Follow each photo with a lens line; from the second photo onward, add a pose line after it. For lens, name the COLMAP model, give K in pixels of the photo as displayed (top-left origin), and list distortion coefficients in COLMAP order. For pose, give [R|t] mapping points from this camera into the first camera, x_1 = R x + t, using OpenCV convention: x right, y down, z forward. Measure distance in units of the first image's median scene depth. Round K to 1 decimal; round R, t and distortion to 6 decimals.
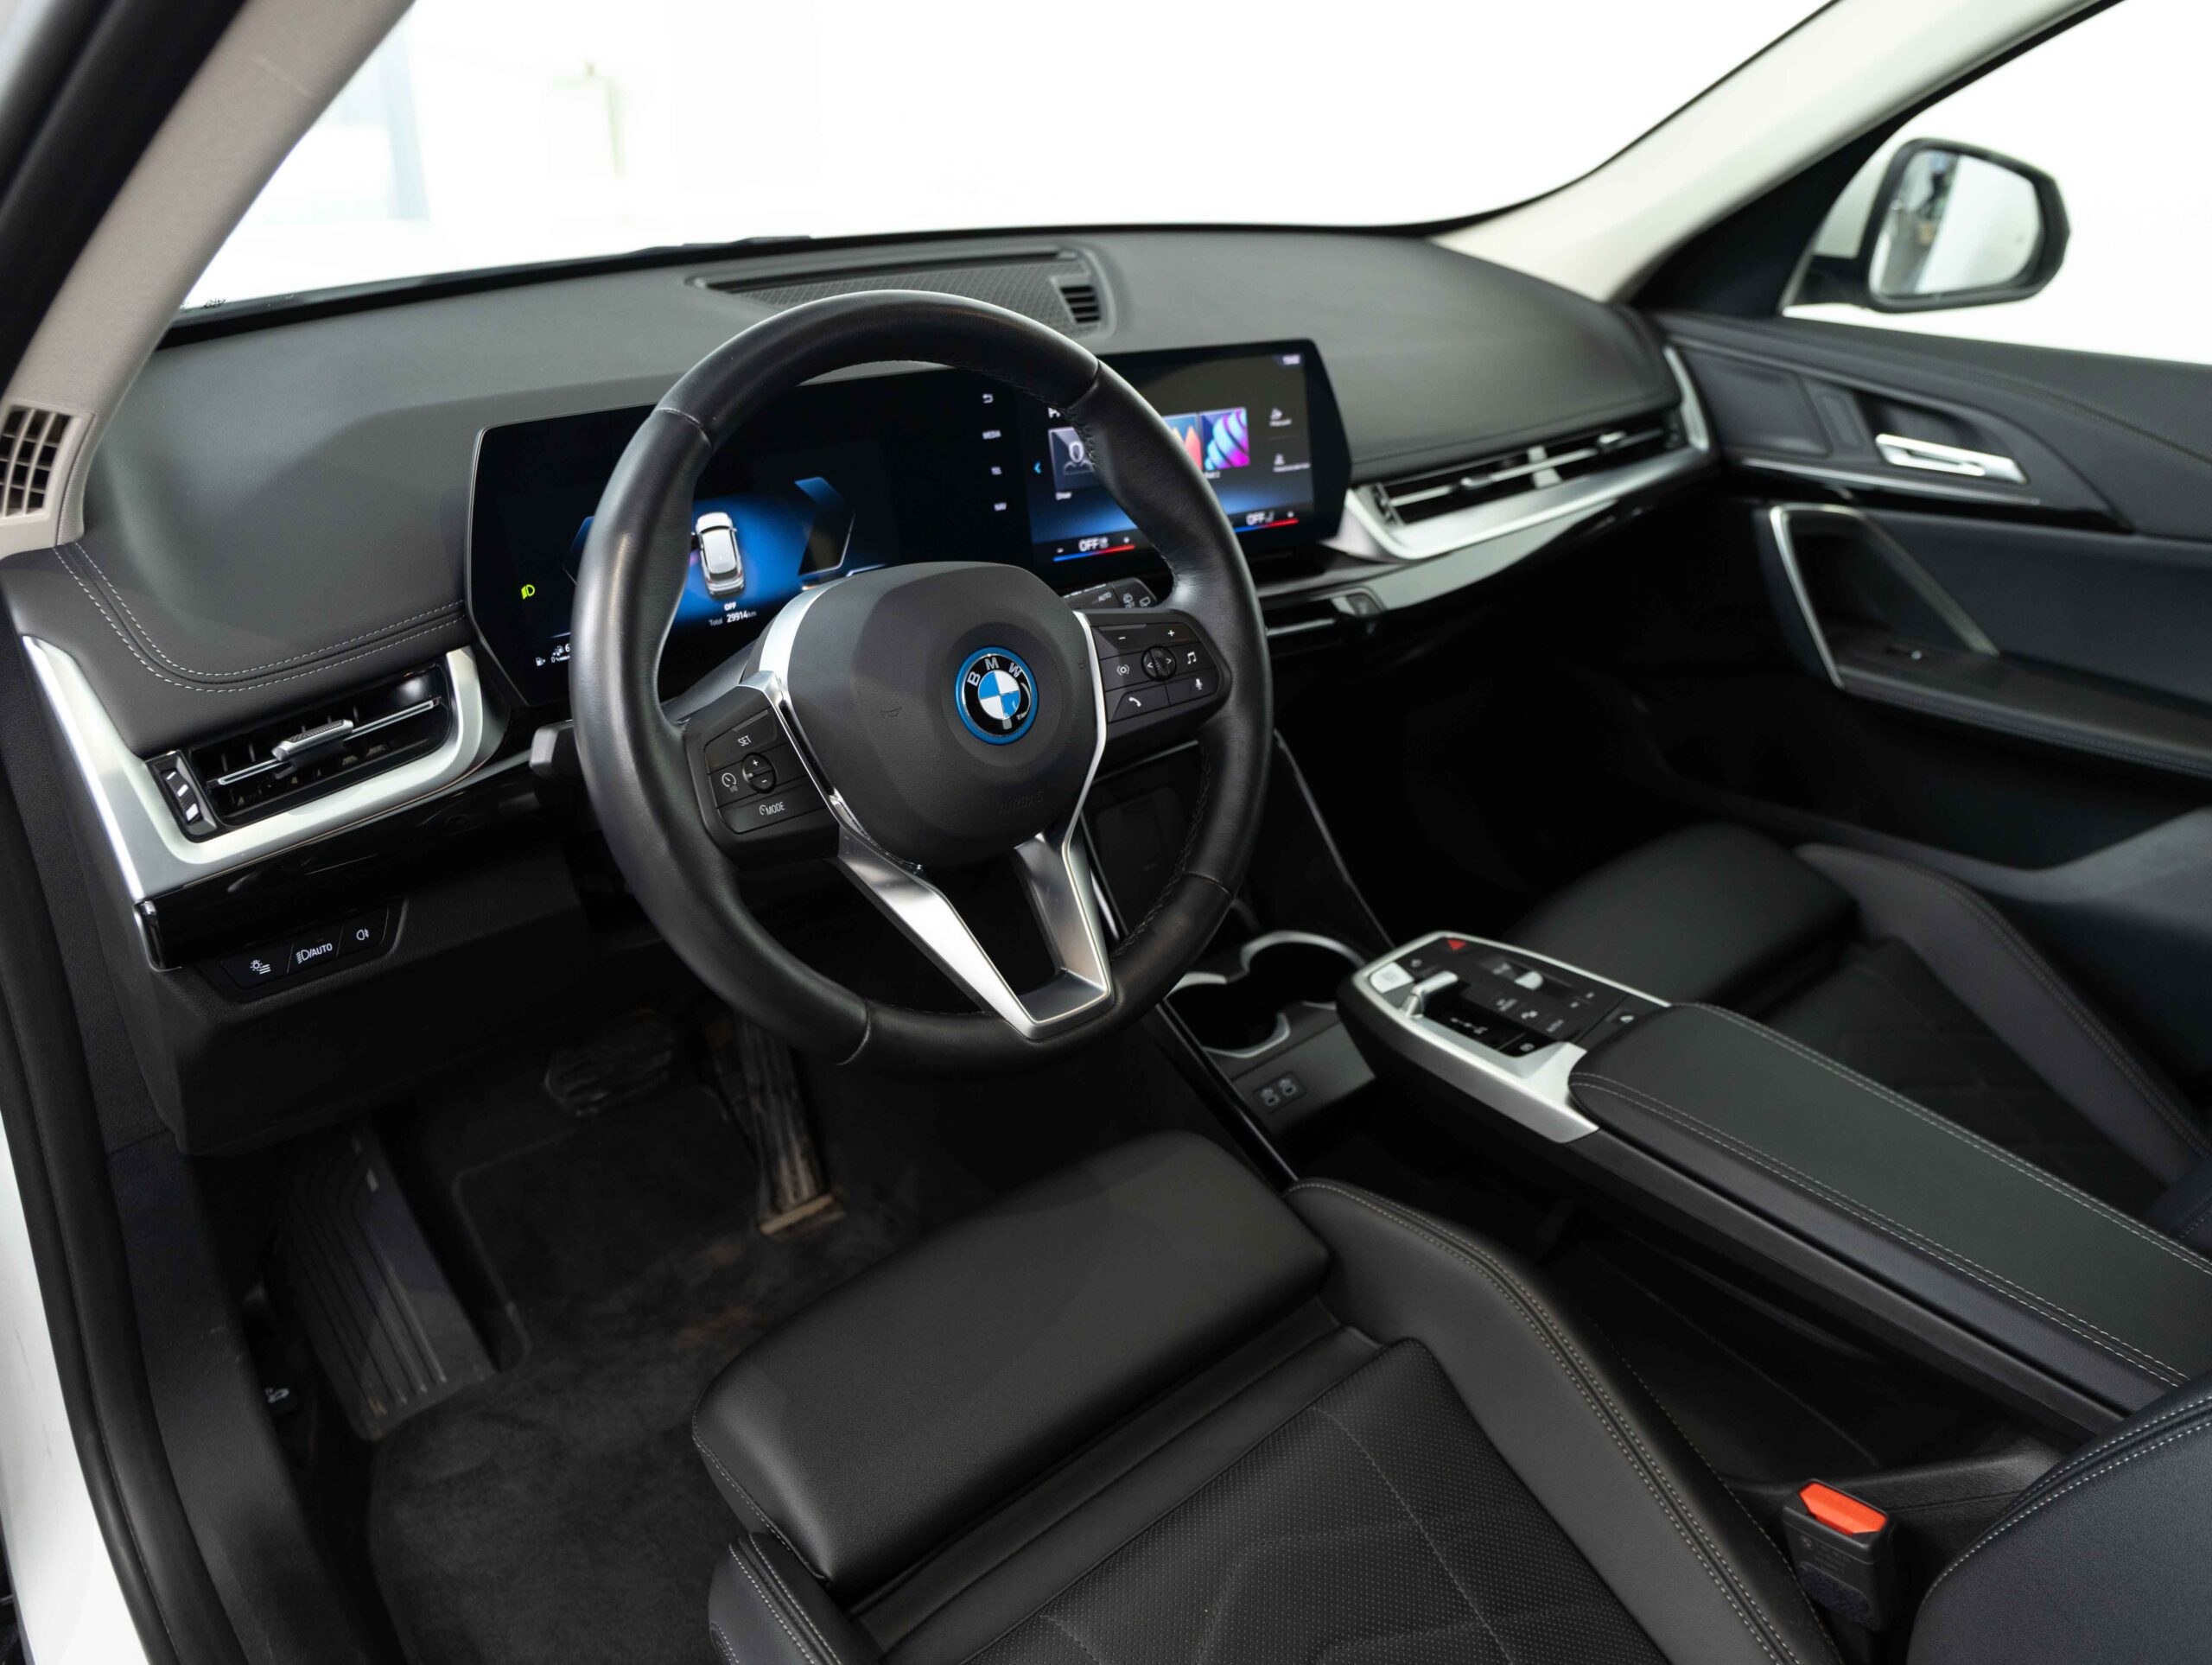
lens RADIAL K [[1599.6, 0, 1106.0], [0, 1599.6, 832.5], [0, 0, 1]] dist [0.012532, 0.001621]
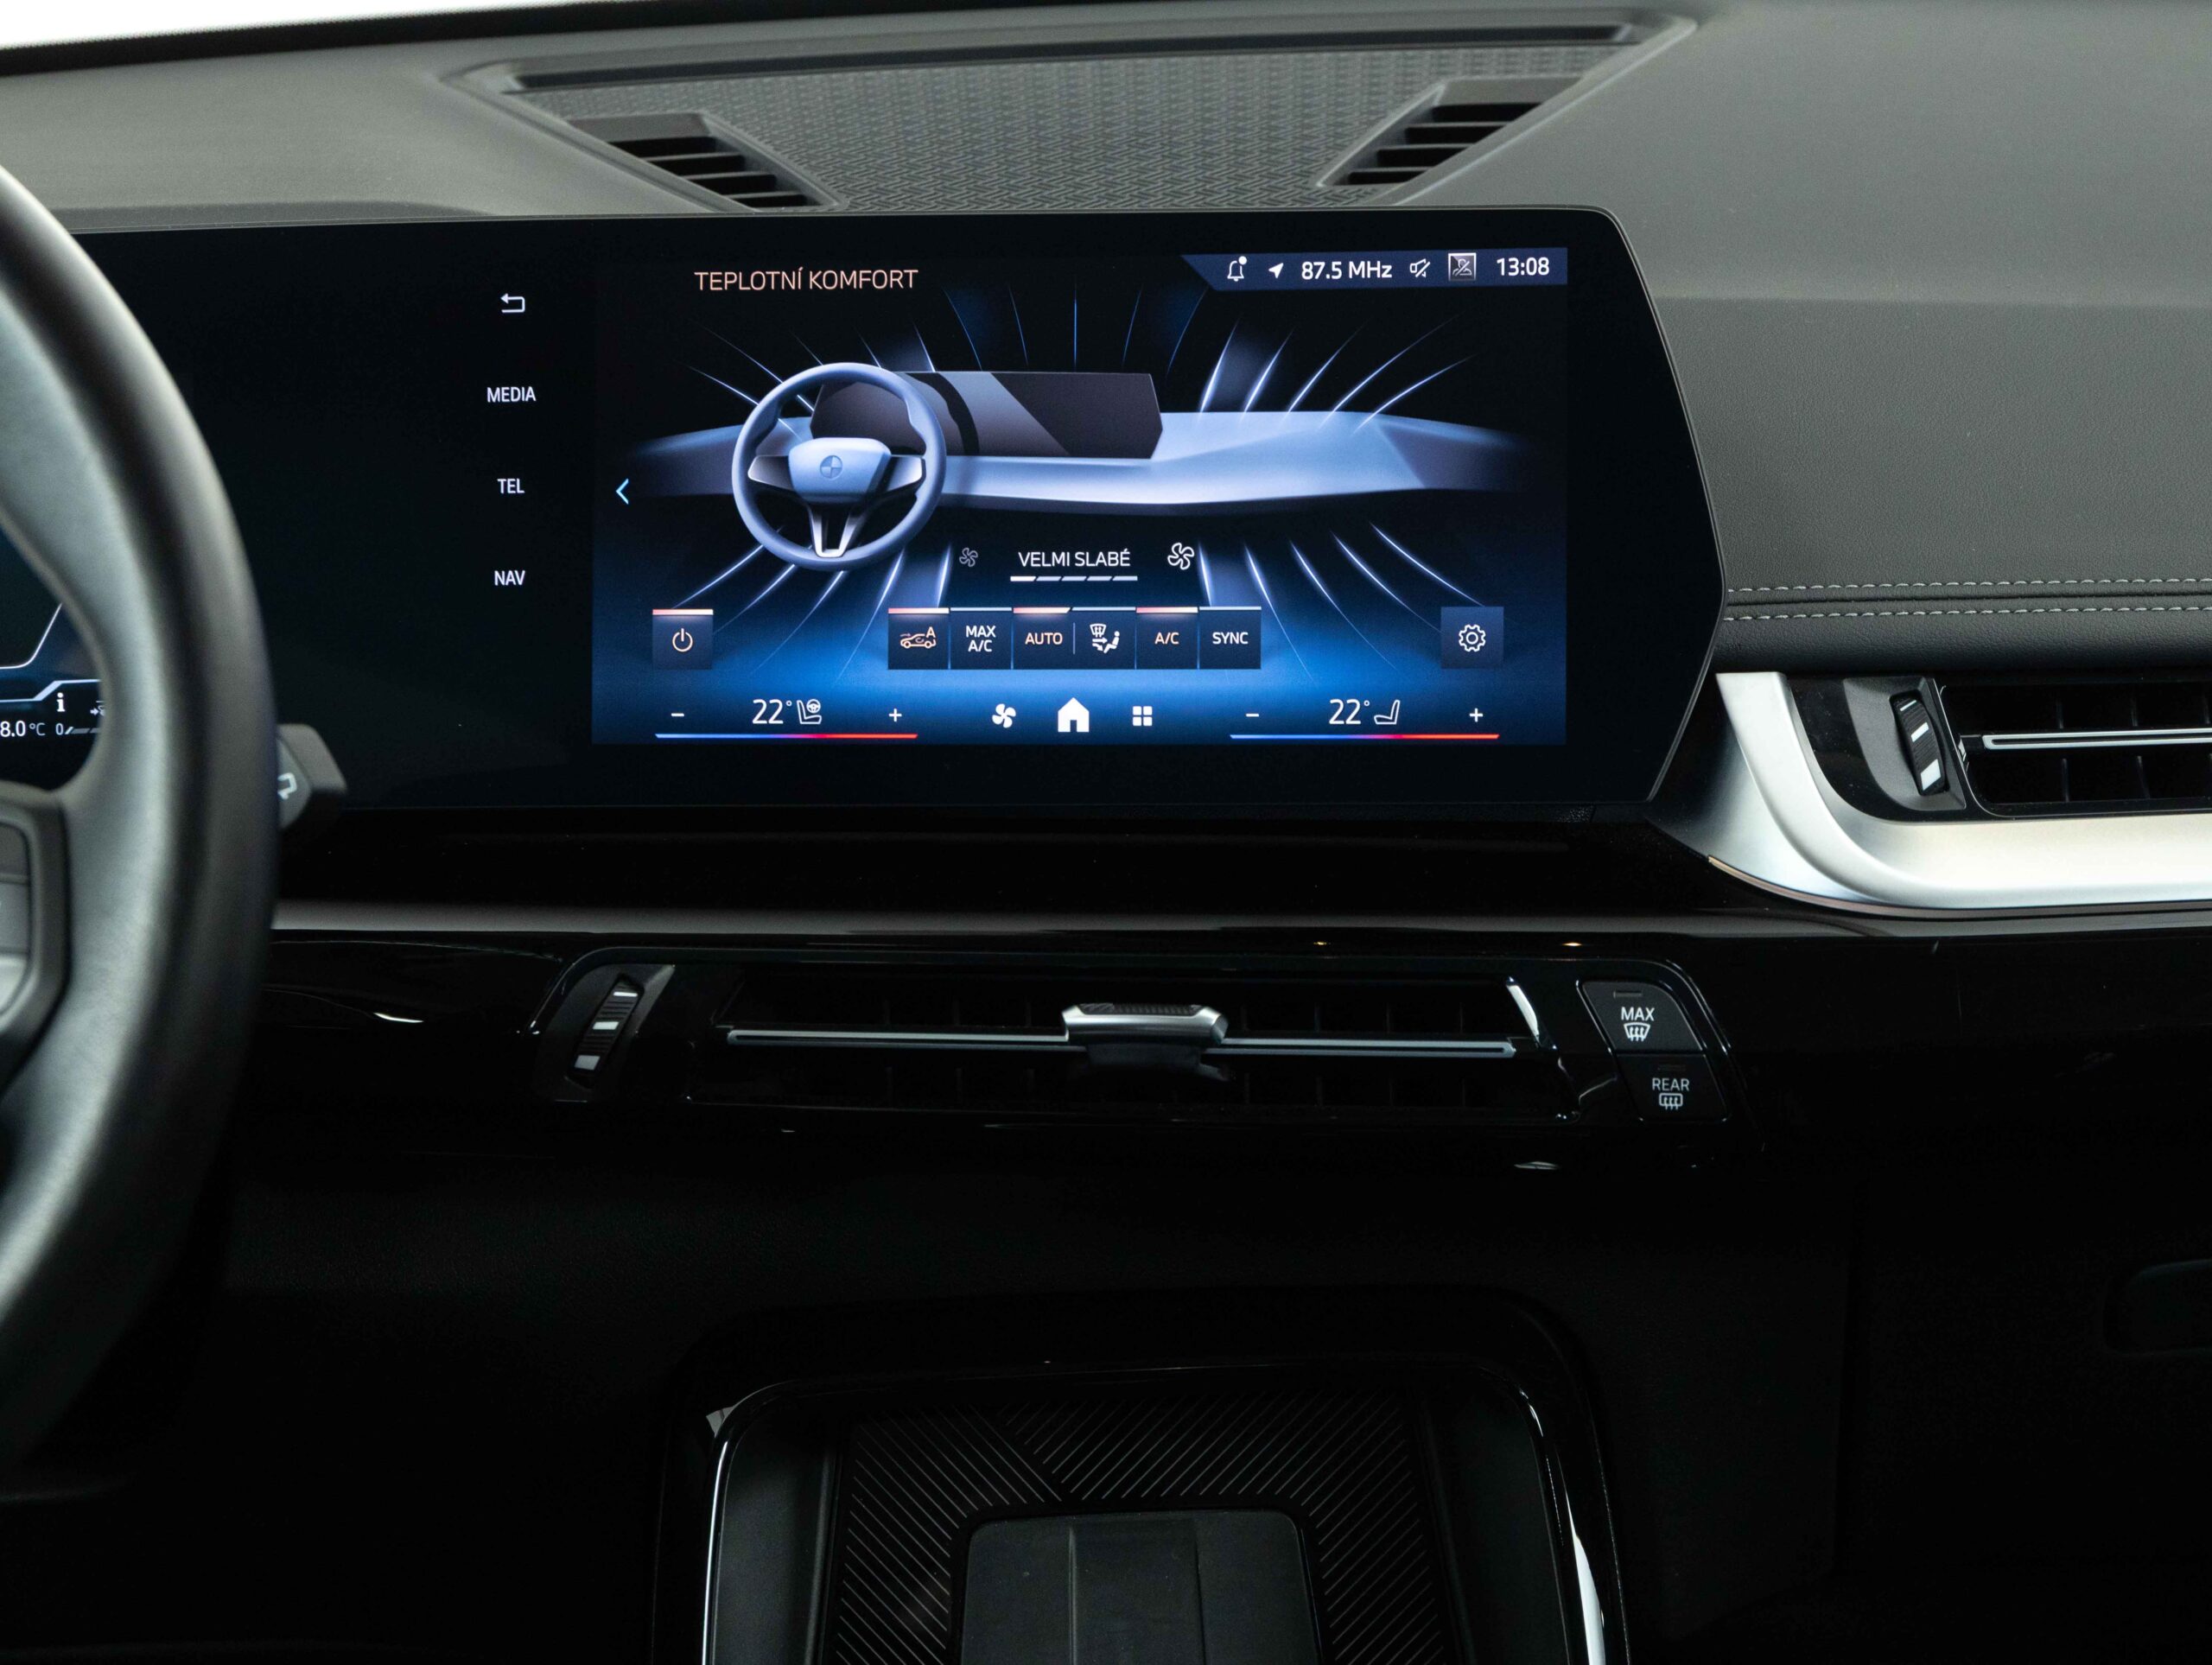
lens RADIAL K [[4569.0, 0, 1106.0], [0, 4569.0, 832.5], [0, 0, 1]] dist [-0.007677, -0.885002]
pose [[0.749806, 0.099246, -0.654172, 0.767996], [-0.246684, 0.959334, -0.137204, -0.030837], [0.613952, 0.264251, 0.743797, 0.294366]]
